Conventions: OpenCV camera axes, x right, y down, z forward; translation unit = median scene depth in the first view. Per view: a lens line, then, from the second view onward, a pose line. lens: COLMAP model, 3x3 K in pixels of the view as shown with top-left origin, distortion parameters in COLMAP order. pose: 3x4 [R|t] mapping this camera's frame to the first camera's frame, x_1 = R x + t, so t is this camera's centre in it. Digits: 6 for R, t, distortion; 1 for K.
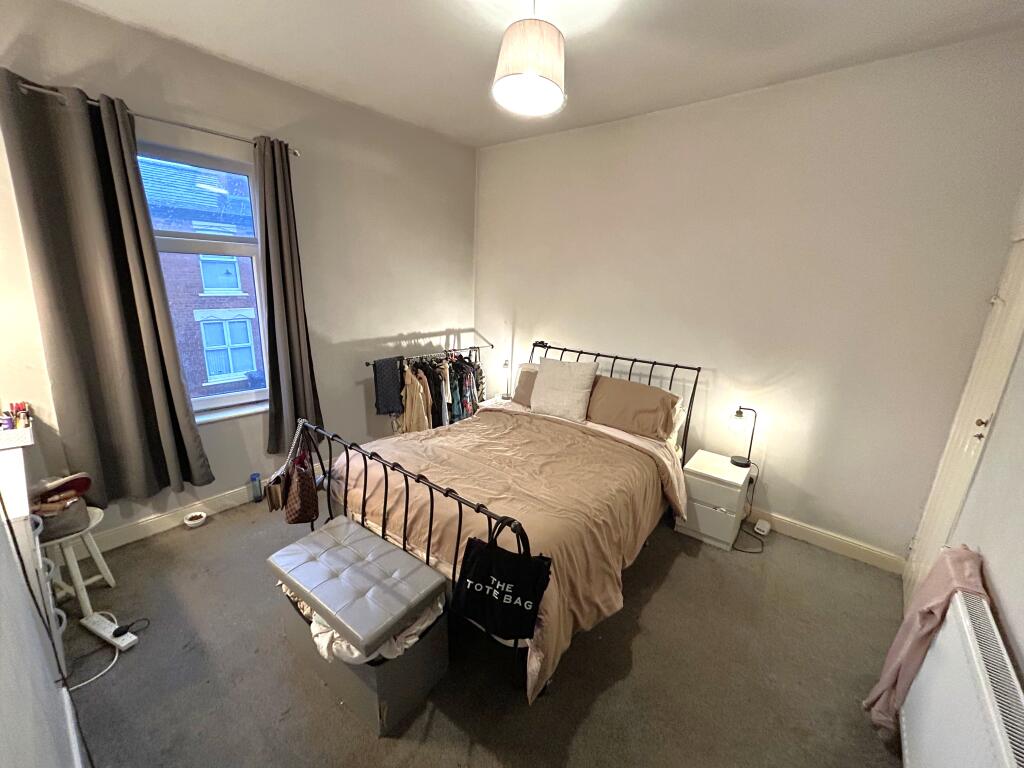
lens RADIAL K [[413.4, 0, 513.0], [0, 413.4, 384.0], [0, 0, 1]] dist [0.000612, -0.000161]
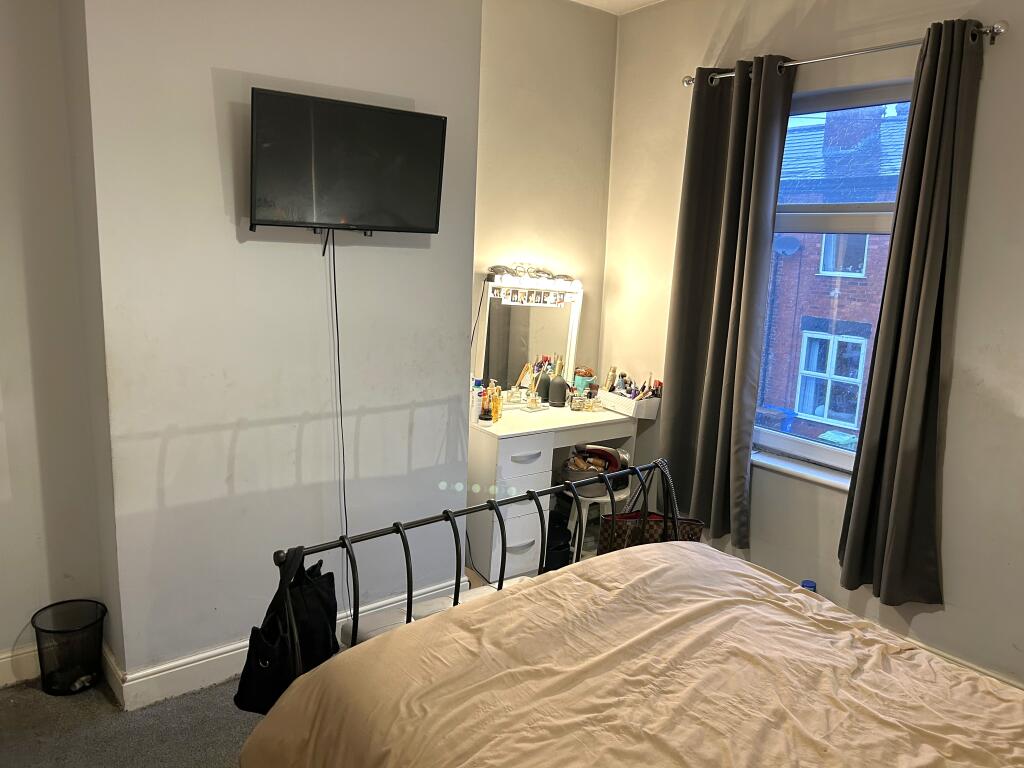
lens RADIAL K [[778.6, 0, 512.0], [0, 778.6, 384.0], [0, 0, 1]] dist [0.038017, -0.002060]
pose [[-0.207193, 0.133717, -0.969119, 0.628622], [-0.290071, 0.937671, 0.191394, -0.170629], [0.934307, 0.320769, -0.155492, 0.769179]]
